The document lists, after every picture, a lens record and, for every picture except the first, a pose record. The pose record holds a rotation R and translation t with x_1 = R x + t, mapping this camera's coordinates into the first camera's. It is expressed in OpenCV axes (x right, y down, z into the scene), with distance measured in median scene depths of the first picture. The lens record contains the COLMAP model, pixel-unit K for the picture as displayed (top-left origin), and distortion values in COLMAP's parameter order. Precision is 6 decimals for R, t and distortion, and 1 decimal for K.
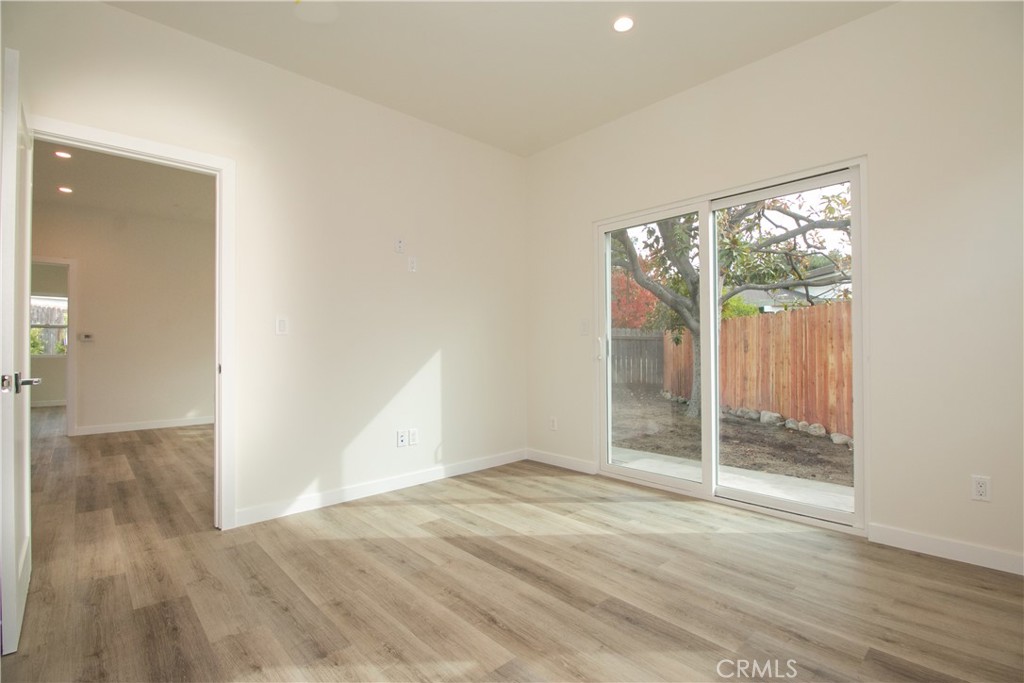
lens RADIAL K [[484.3, 0, 515.5], [0, 484.3, 342.9], [0, 0, 1]] dist [-0.000088, -0.009849]
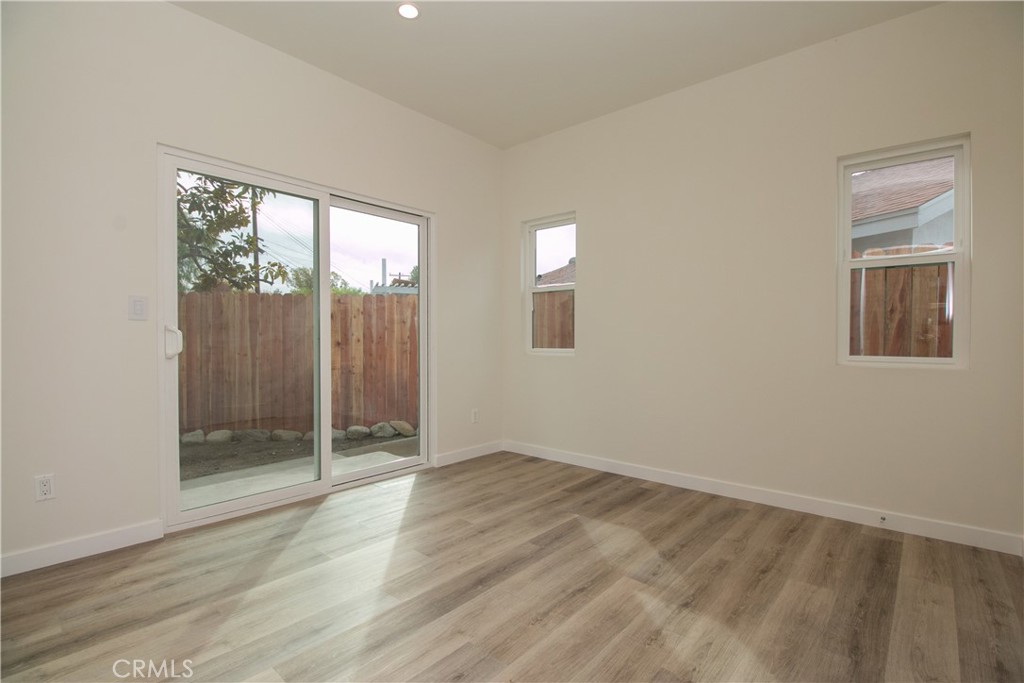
lens RADIAL K [[484.3, 0, 515.5], [0, 484.3, 342.9], [0, 0, 1]] dist [-0.000088, -0.009849]
pose [[-0.127891, -0.003432, 0.991782, -0.946406], [-0.012423, 0.999921, 0.001858, 0.010675], [-0.991710, -0.012083, -0.127924, 1.098617]]
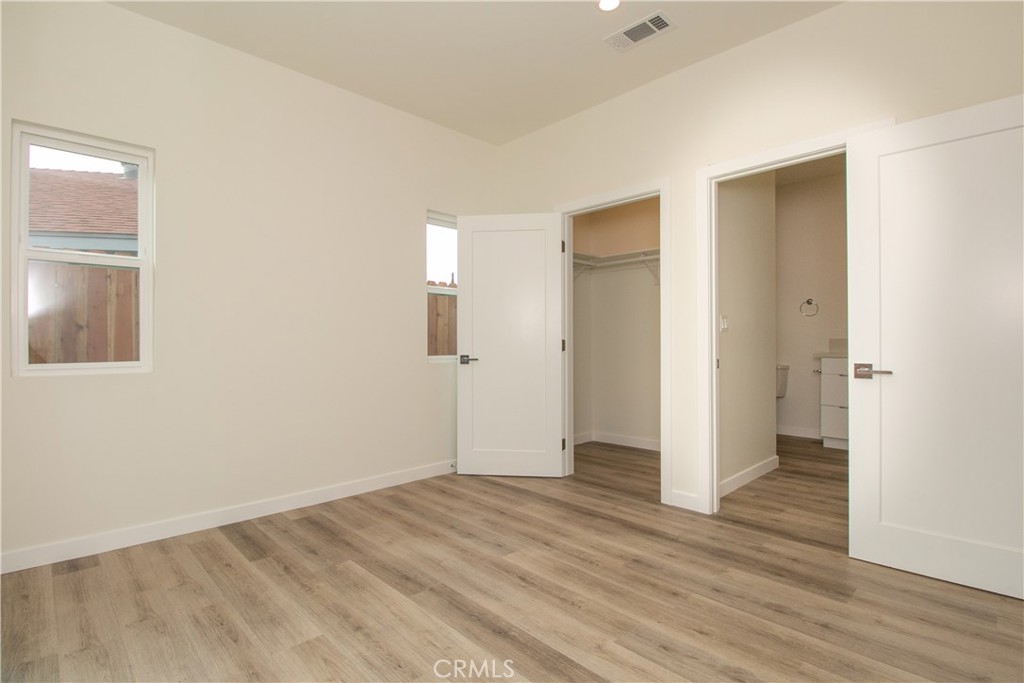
lens RADIAL K [[487.0, 0, 503.2], [0, 487.0, 341.2], [0, 0, 1]] dist [-0.002044, -0.000924]
pose [[-0.999485, 0.006882, -0.031338, 0.027914], [0.007364, 0.999856, -0.015307, 0.009395], [0.031229, -0.015530, -0.999392, 1.861851]]
